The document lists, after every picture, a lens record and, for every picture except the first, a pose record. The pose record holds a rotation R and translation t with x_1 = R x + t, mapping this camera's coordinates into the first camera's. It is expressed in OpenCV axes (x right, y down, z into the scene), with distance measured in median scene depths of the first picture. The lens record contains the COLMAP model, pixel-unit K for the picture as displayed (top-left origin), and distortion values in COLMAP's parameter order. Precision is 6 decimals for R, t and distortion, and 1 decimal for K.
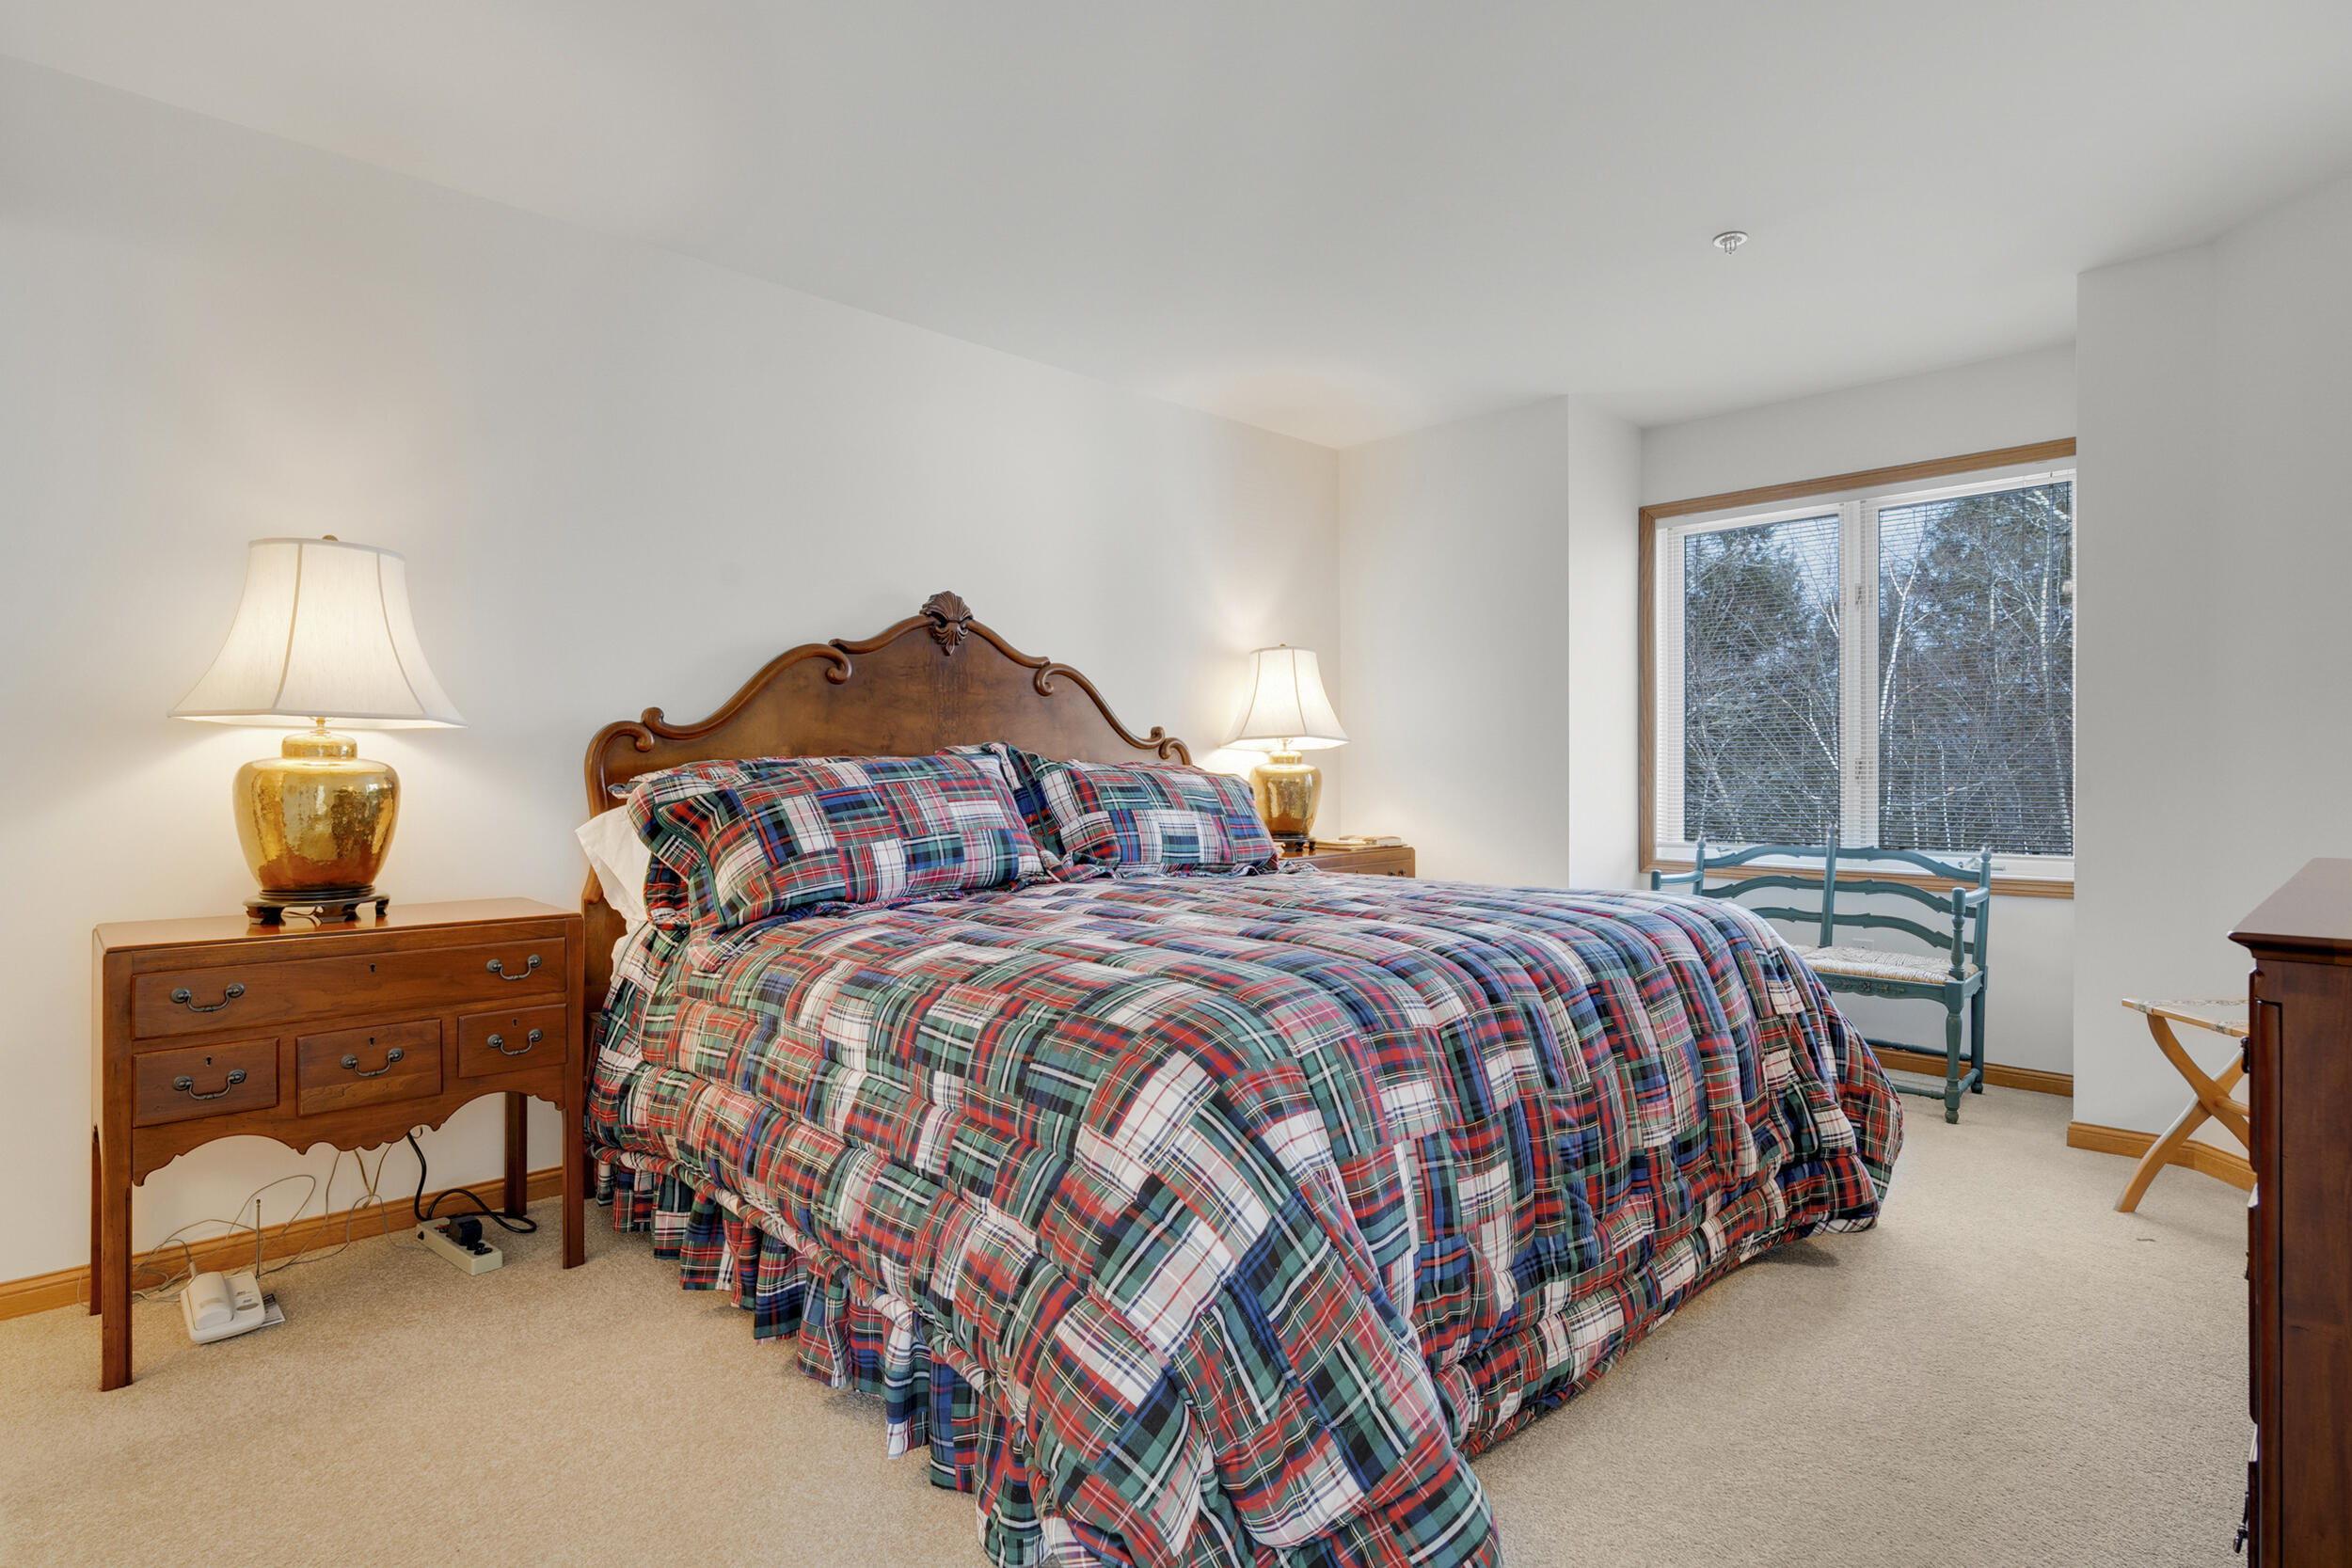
lens RADIAL K [[1160.6, 0, 1176.6], [0, 1160.6, 777.7], [0, 0, 1]] dist [-0.003782, 0.000253]
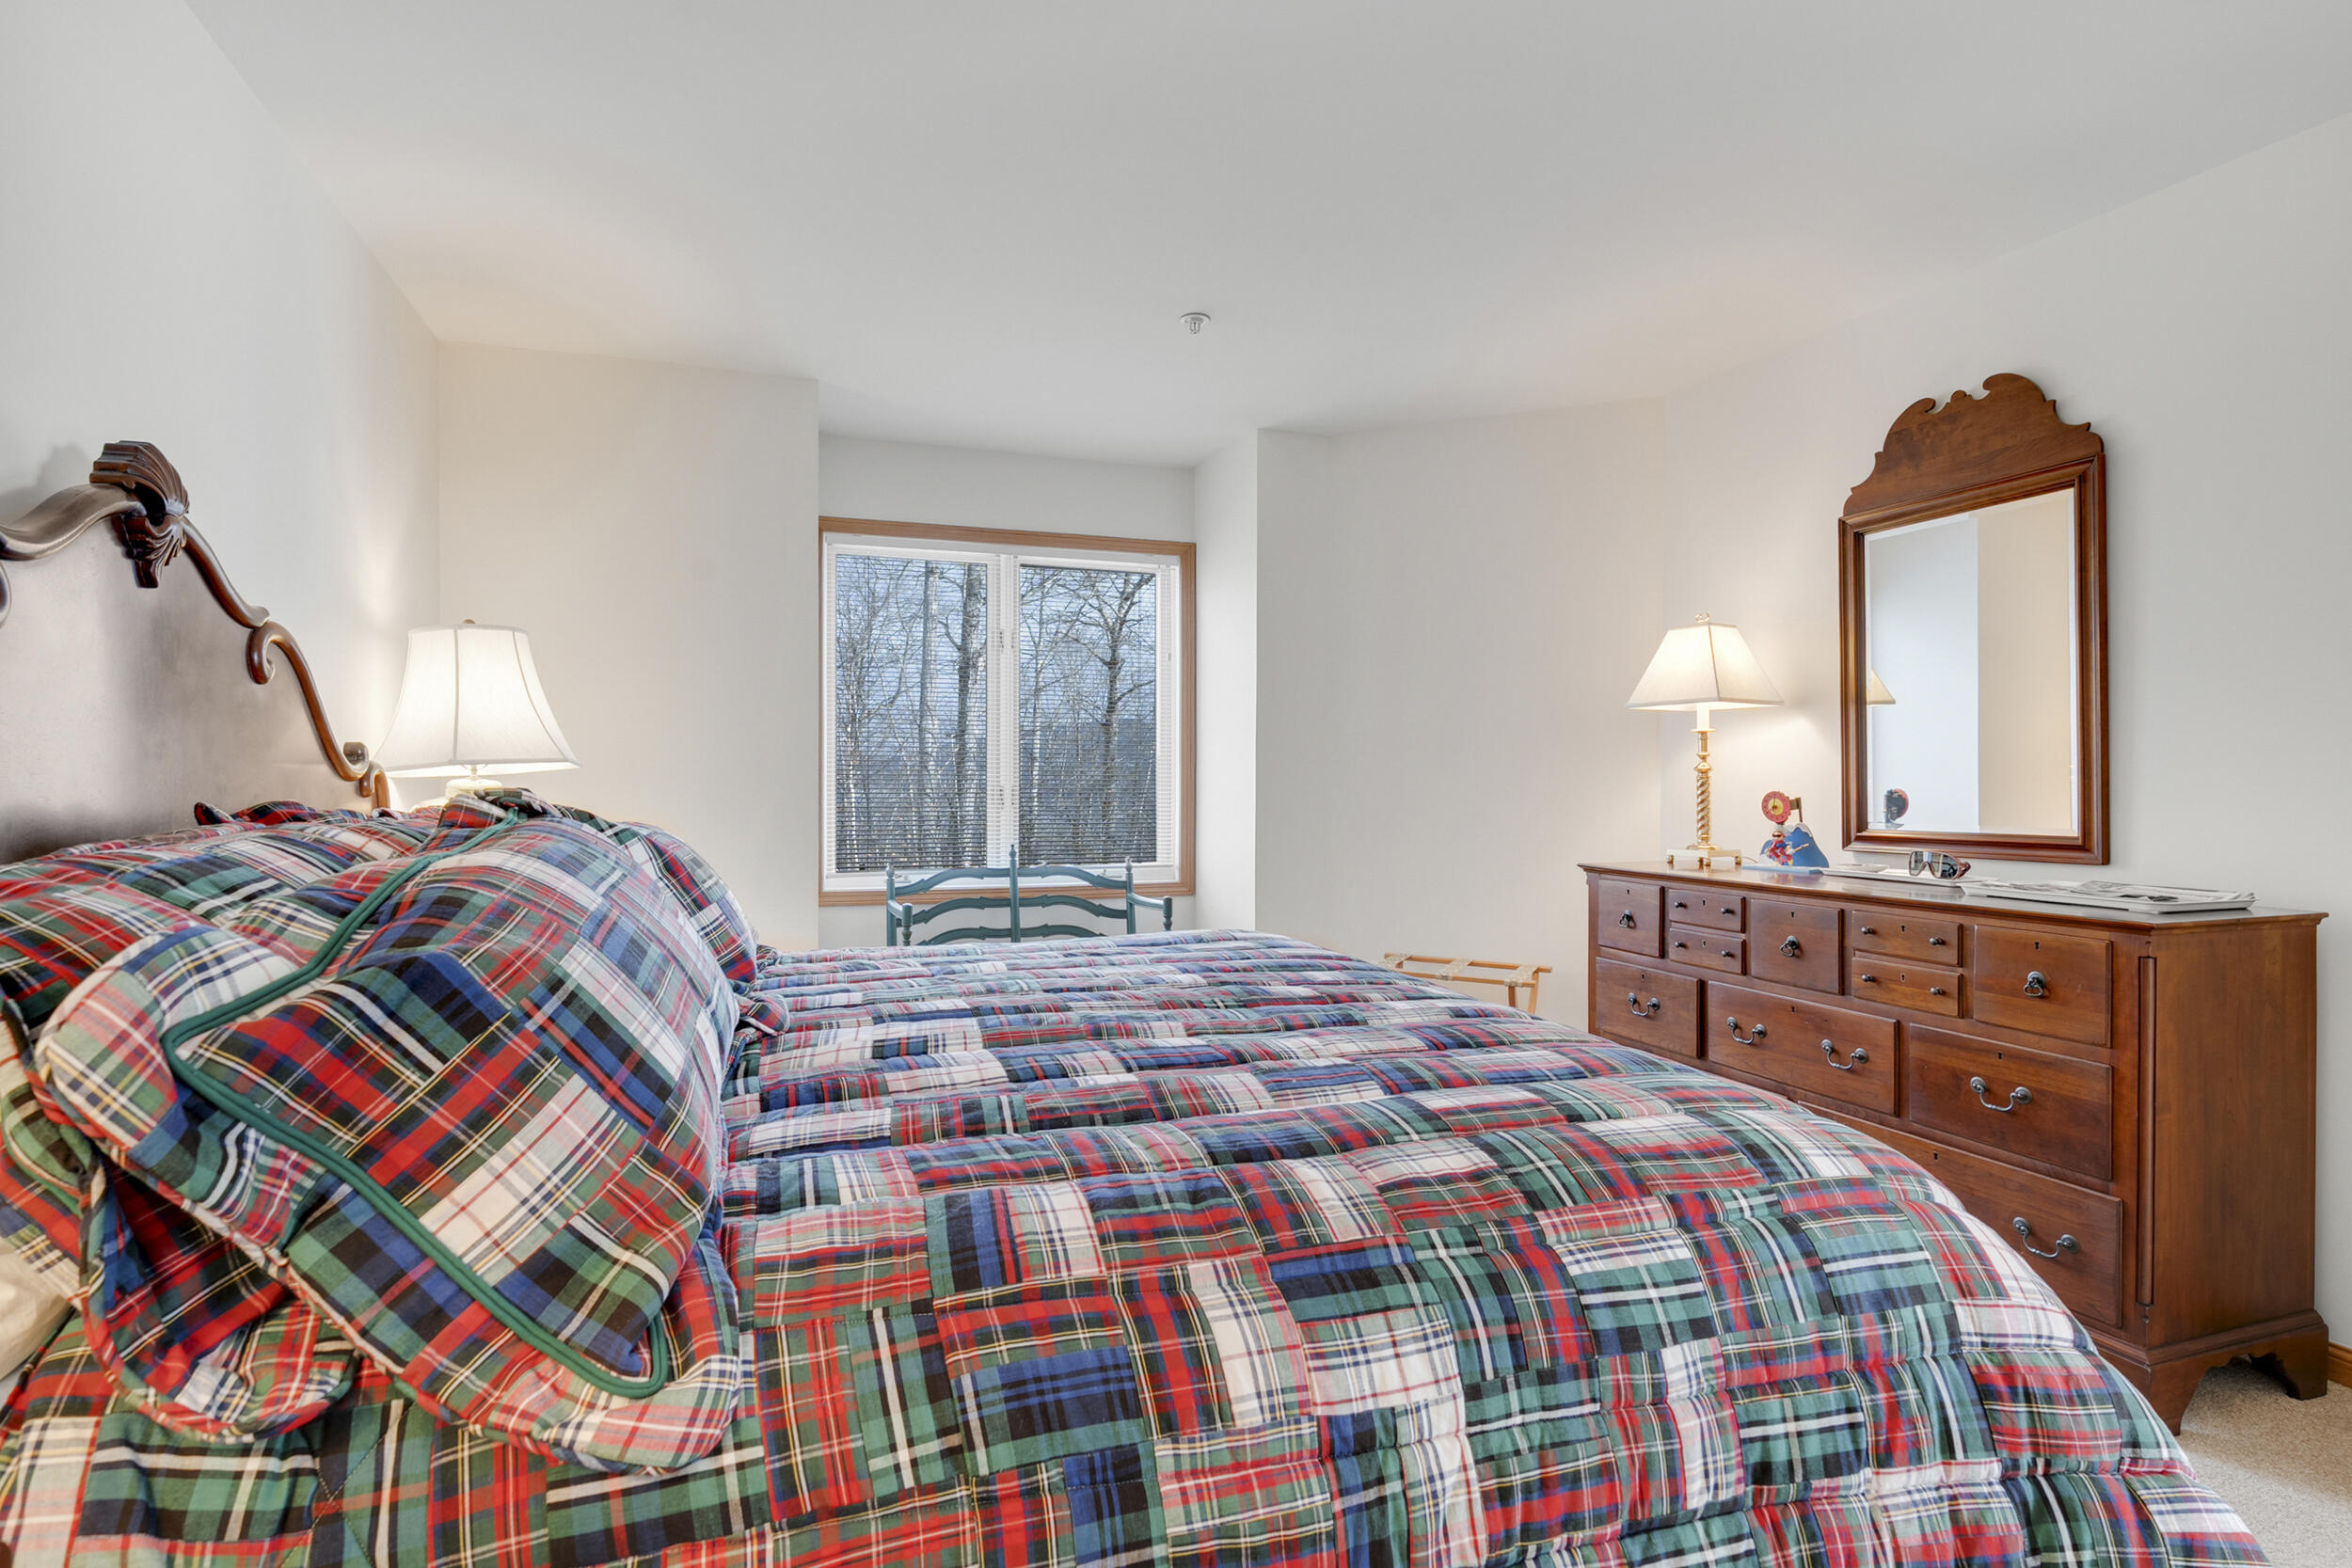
lens RADIAL K [[1160.6, 0, 1186.7], [0, 1160.6, 769.8], [0, 0, 1]] dist [-0.003782, 0.000253]
pose [[0.445926, 0.003922, 0.895061, -0.716831], [0.002435, 0.999981, -0.005594, -0.053441], [-0.895067, 0.004674, 0.445908, 0.750721]]
